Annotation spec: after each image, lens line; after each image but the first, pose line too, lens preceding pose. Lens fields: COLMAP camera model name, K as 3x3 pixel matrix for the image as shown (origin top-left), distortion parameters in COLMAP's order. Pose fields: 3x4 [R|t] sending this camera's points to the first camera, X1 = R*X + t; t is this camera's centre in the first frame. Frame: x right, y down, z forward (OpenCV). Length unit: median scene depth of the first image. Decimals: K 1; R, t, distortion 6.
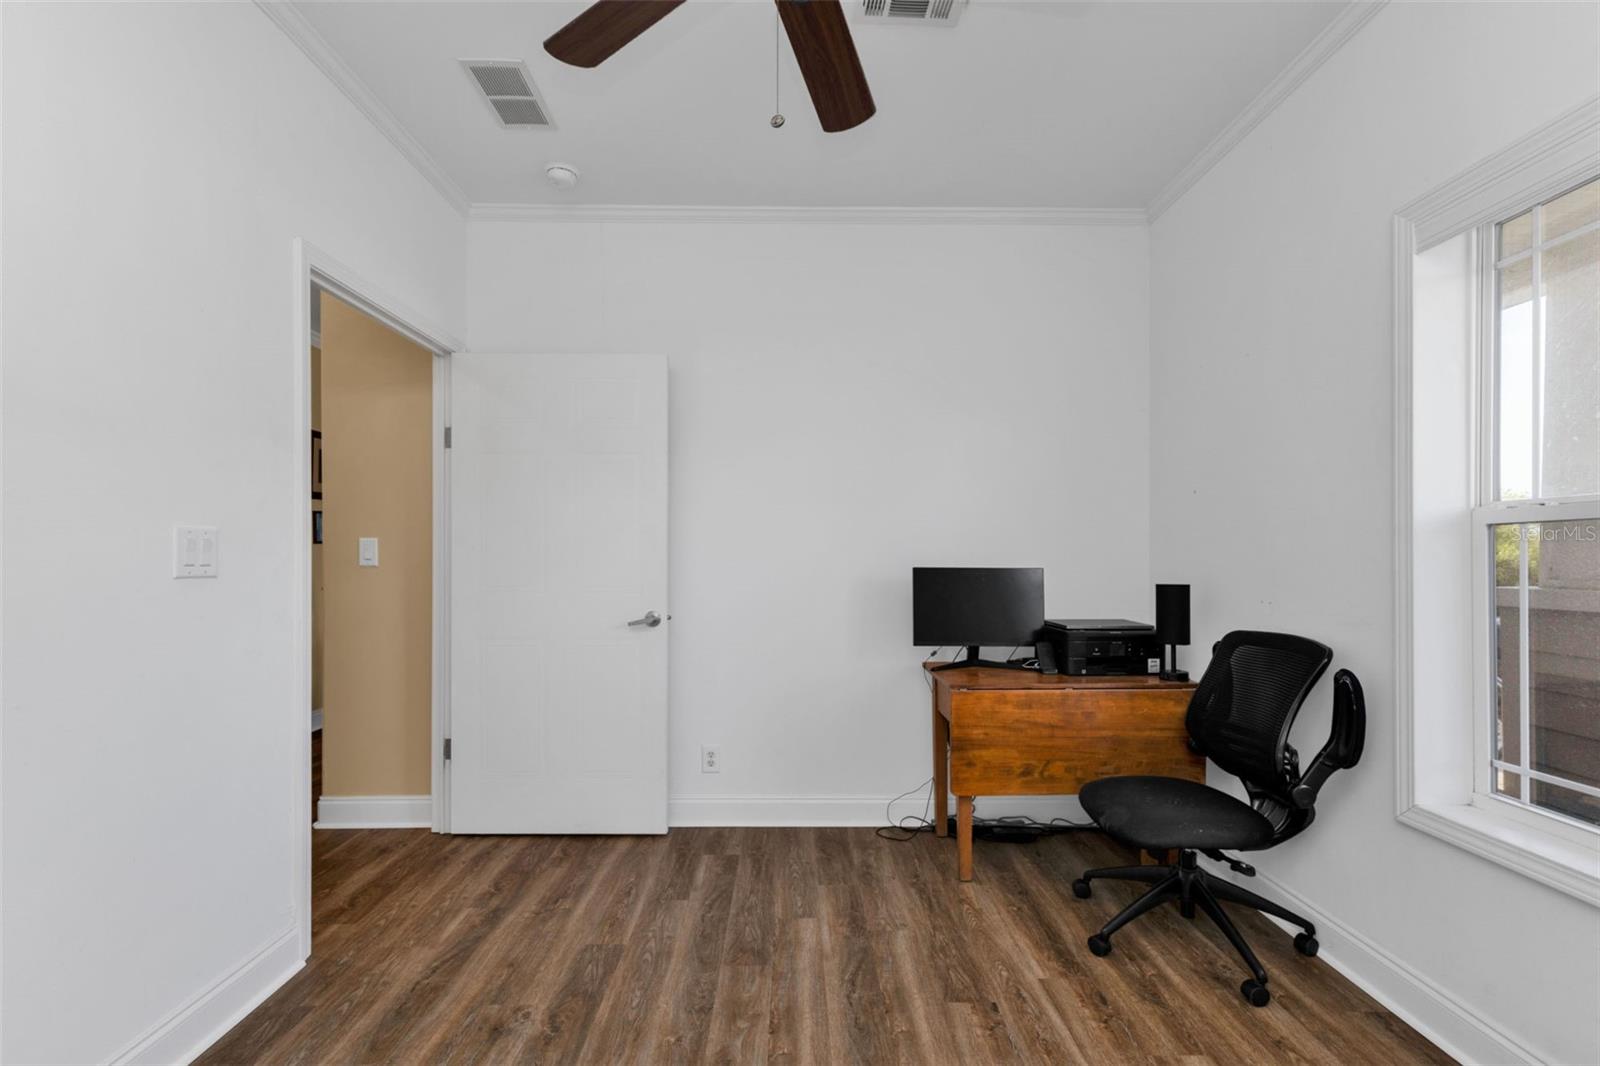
lens RADIAL K [[718.0, 0, 802.5], [0, 718.0, 527.7], [0, 0, 1]] dist [0.006103, -0.001744]
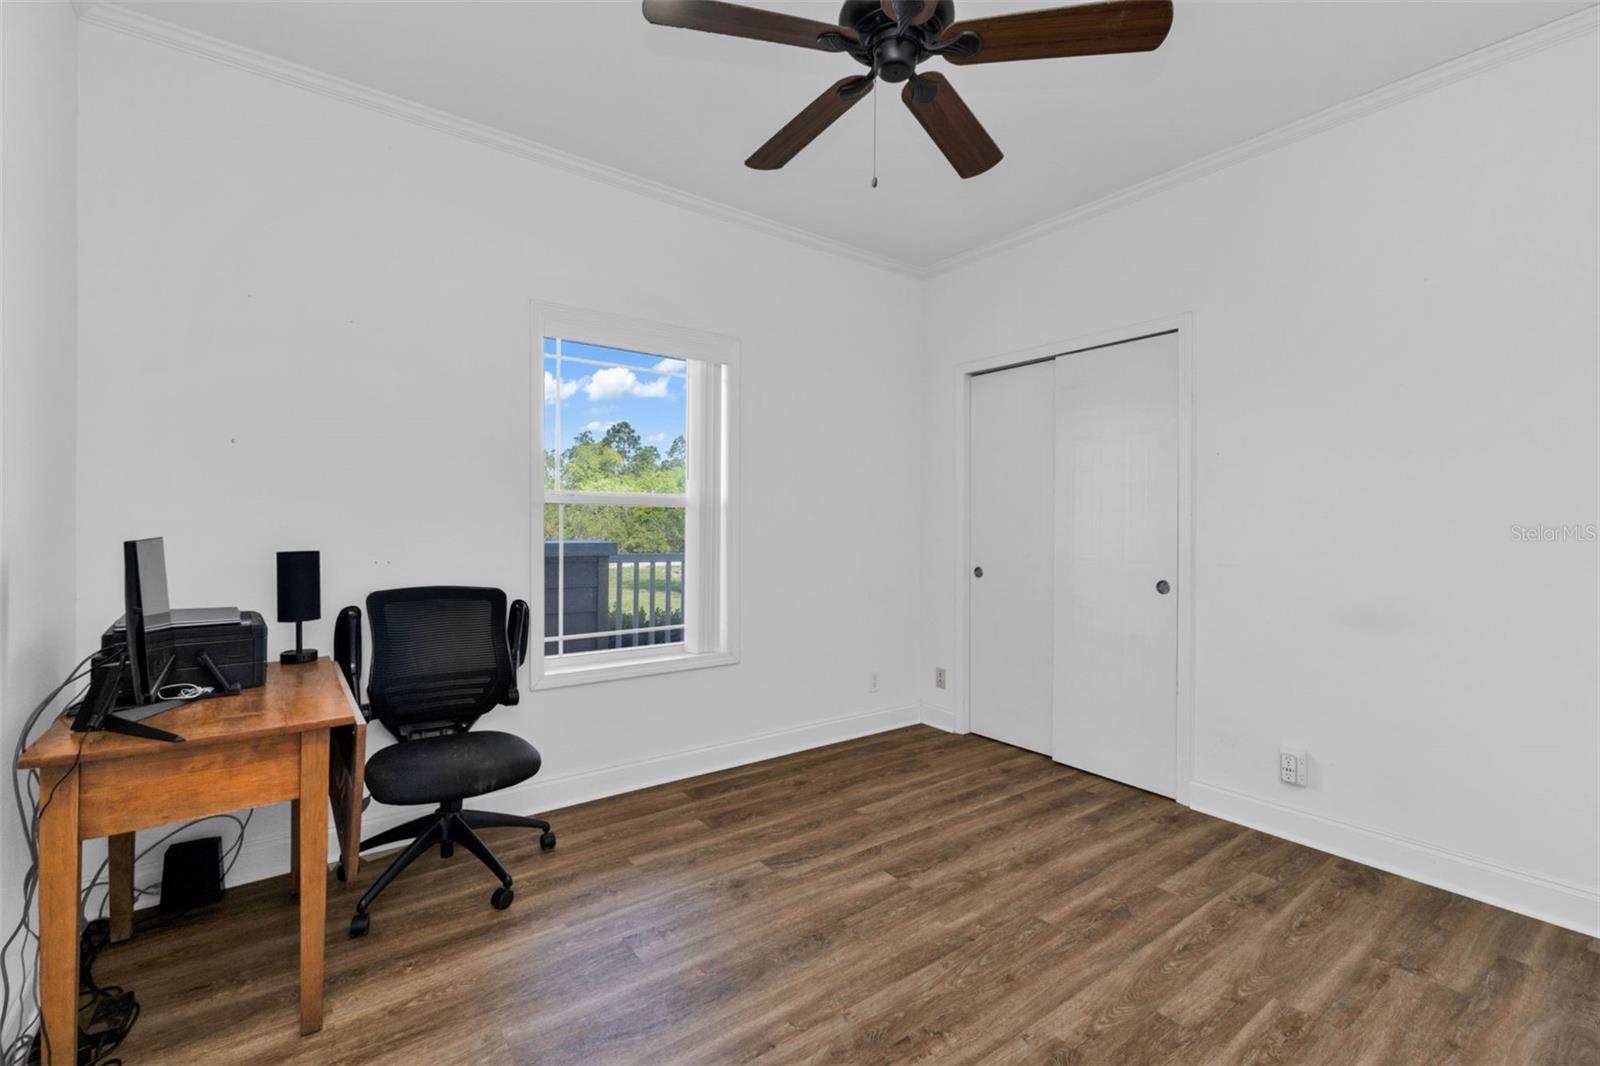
lens RADIAL K [[718.0, 0, 802.5], [0, 718.0, 527.7], [0, 0, 1]] dist [0.006103, -0.001744]
pose [[-0.597857, -0.008925, 0.801553, -0.658195], [-0.036493, 0.999204, -0.016094, 0.052289], [-0.800771, -0.038873, -0.597707, 1.287139]]
